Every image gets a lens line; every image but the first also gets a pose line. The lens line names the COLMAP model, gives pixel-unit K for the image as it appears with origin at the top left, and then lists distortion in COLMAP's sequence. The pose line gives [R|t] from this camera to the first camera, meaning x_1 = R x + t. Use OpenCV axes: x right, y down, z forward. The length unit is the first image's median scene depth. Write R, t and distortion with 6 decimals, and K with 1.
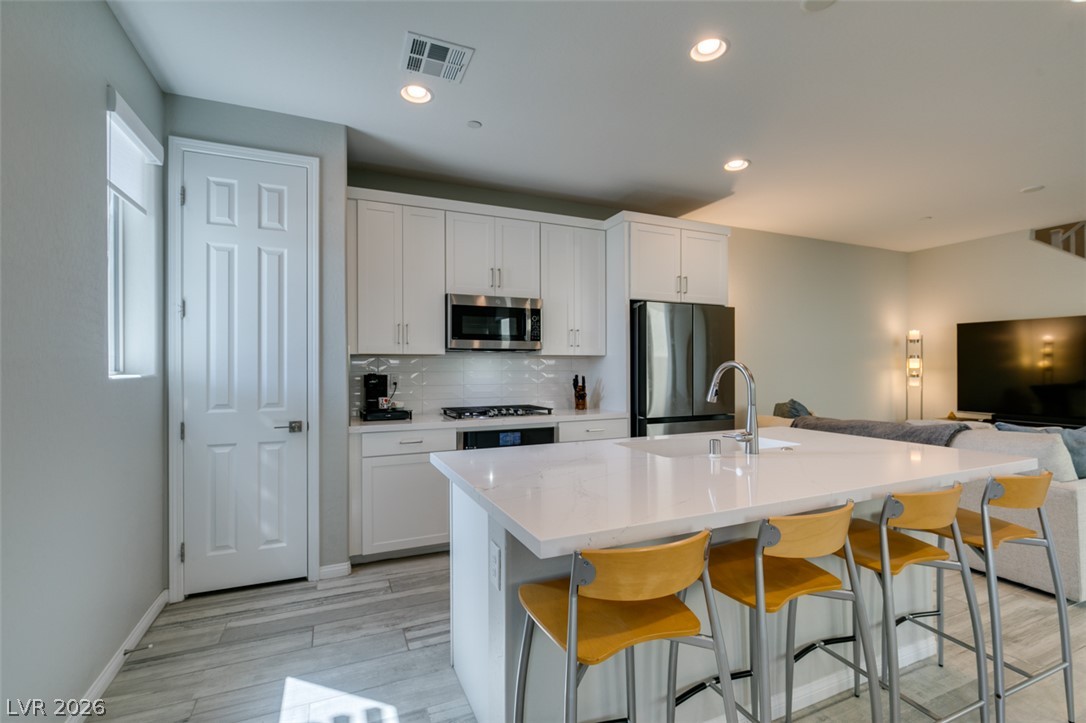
lens RADIAL K [[485.6, 0, 540.8], [0, 485.6, 367.2], [0, 0, 1]] dist [0.002292, -0.000446]
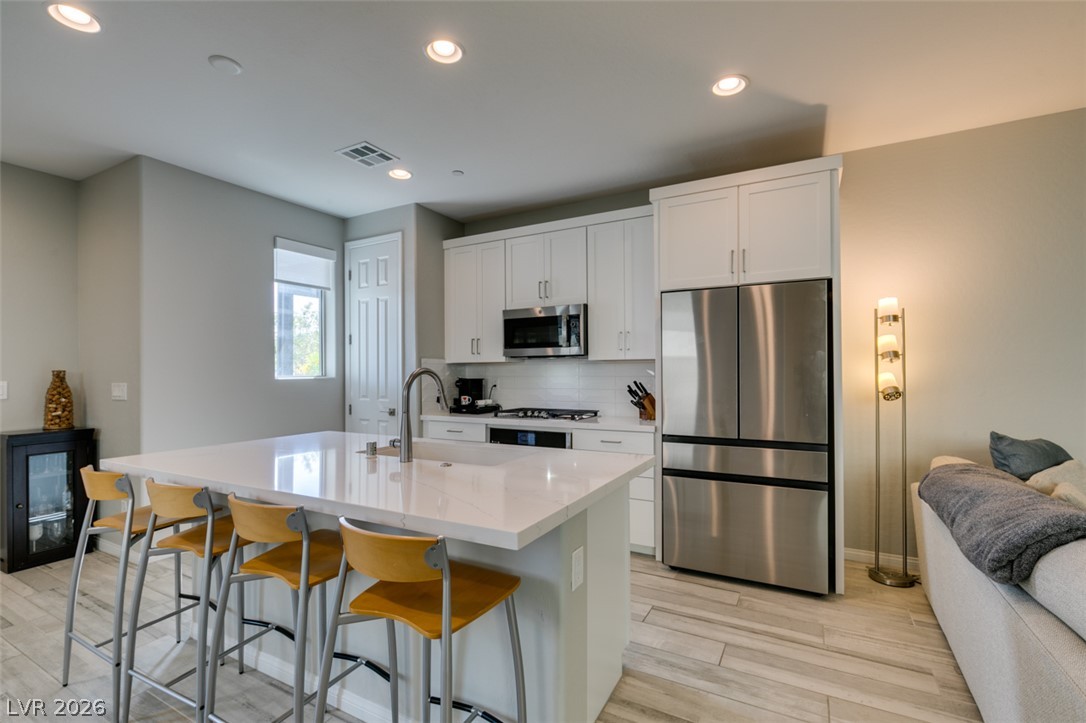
lens RADIAL K [[492.9, 0, 540.5], [0, 492.9, 367.2], [0, 0, 1]] dist [0.019184, -0.000107]
pose [[0.605062, -0.008925, -0.796128, 0.874034], [0.000983, 0.999945, -0.010463, -0.000917], [0.796178, 0.005548, 0.605037, 0.376758]]
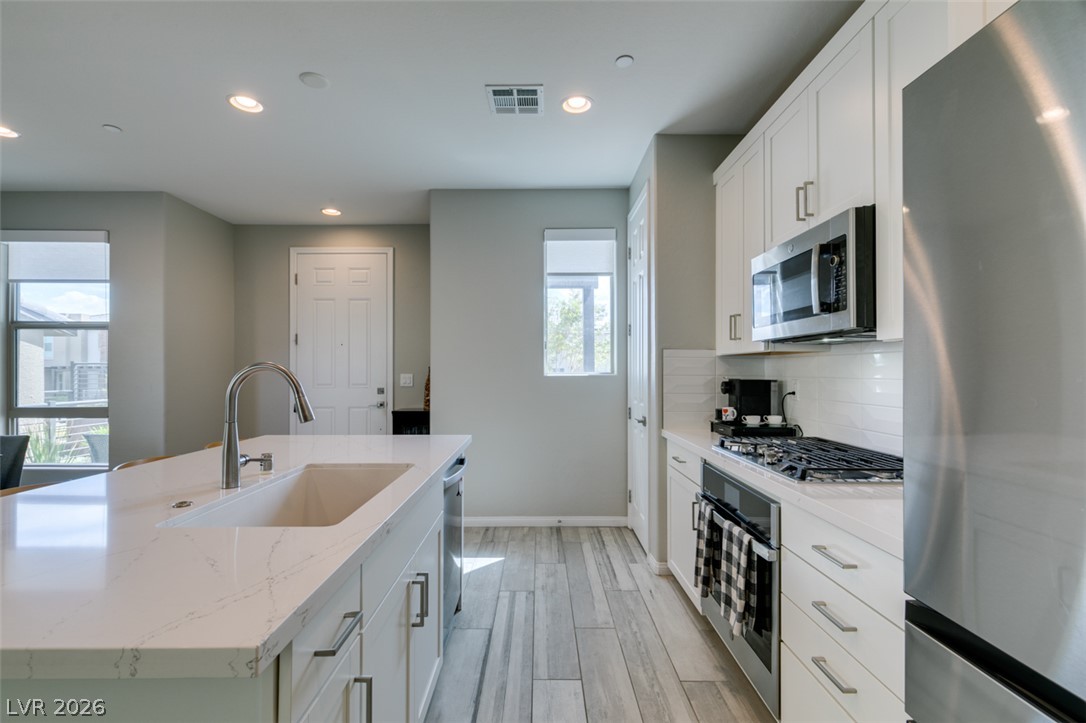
lens RADIAL K [[485.6, 0, 540.8], [0, 485.6, 367.2], [0, 0, 1]] dist [0.002292, -0.000446]
pose [[-0.392106, -0.003487, -0.919914, 0.574436], [-0.003163, 0.999992, -0.002443, -0.002276], [0.919915, 0.001952, -0.392113, 1.064404]]
